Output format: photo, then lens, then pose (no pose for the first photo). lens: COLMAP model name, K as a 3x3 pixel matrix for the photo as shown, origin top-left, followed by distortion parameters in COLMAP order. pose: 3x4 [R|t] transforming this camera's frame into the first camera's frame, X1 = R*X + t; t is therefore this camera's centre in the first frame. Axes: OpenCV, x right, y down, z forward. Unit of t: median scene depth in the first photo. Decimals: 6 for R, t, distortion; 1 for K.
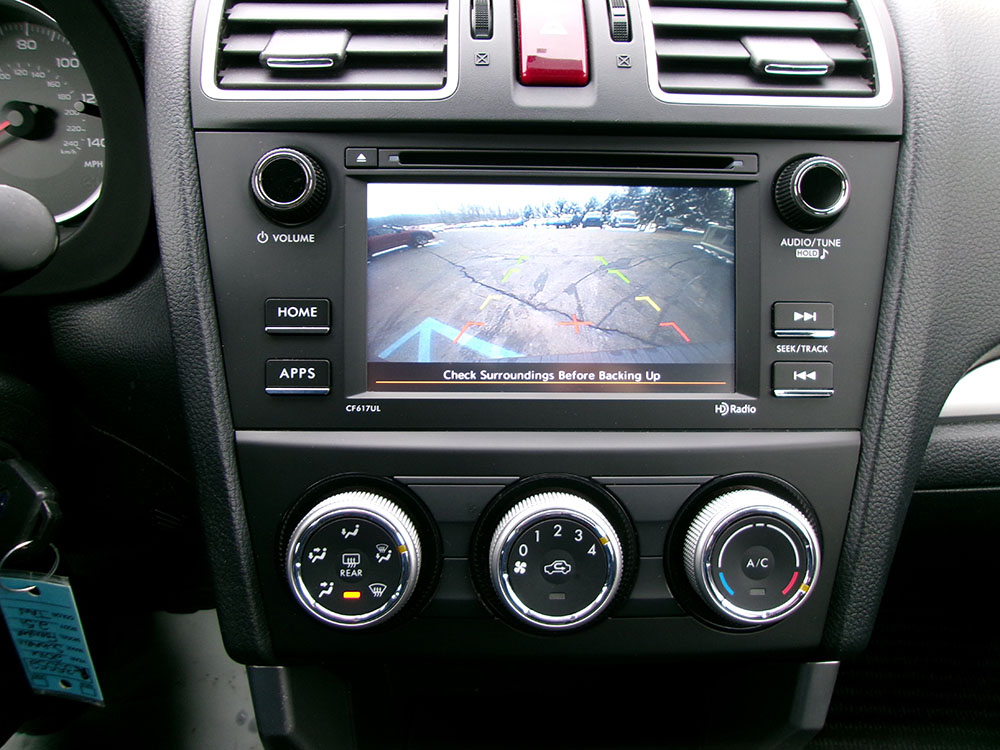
lens RADIAL K [[763.0, 0, 491.7], [0, 763.0, 375.1], [0, 0, 1]] dist [-0.026619, 0.043552]
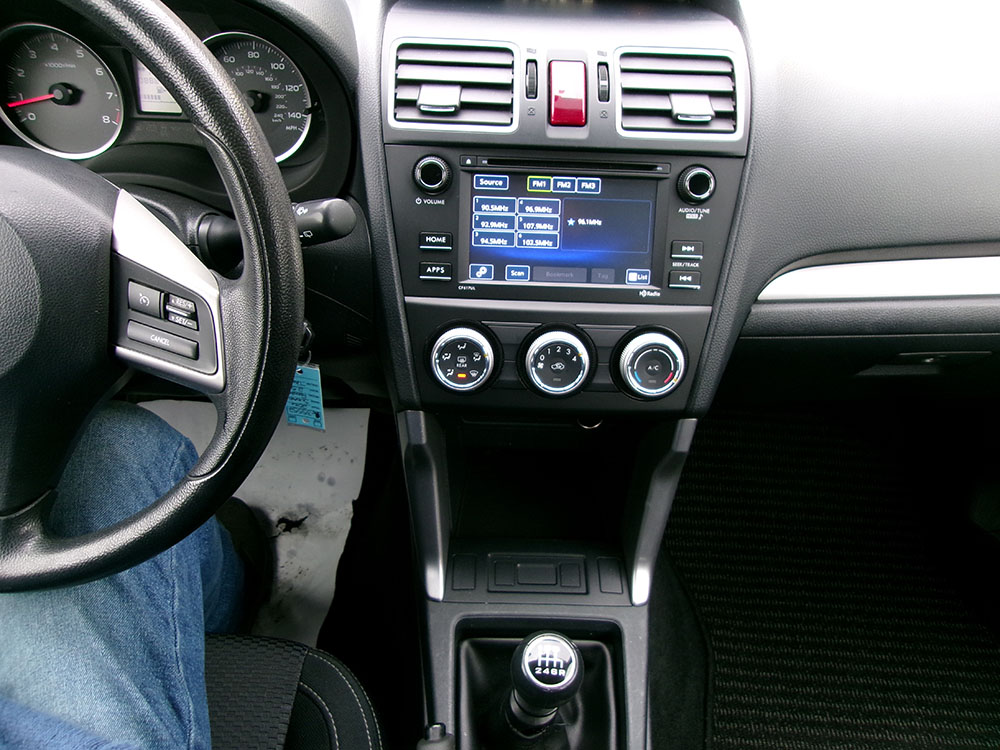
lens RADIAL K [[763.0, 0, 510.9], [0, 763.0, 367.9], [0, 0, 1]] dist [-0.026619, 0.043552]
pose [[0.999448, 0.031822, 0.009554, -0.061928], [-0.033069, 0.980618, 0.193121, -0.141900], [-0.003223, -0.193330, 0.981128, -1.030744]]
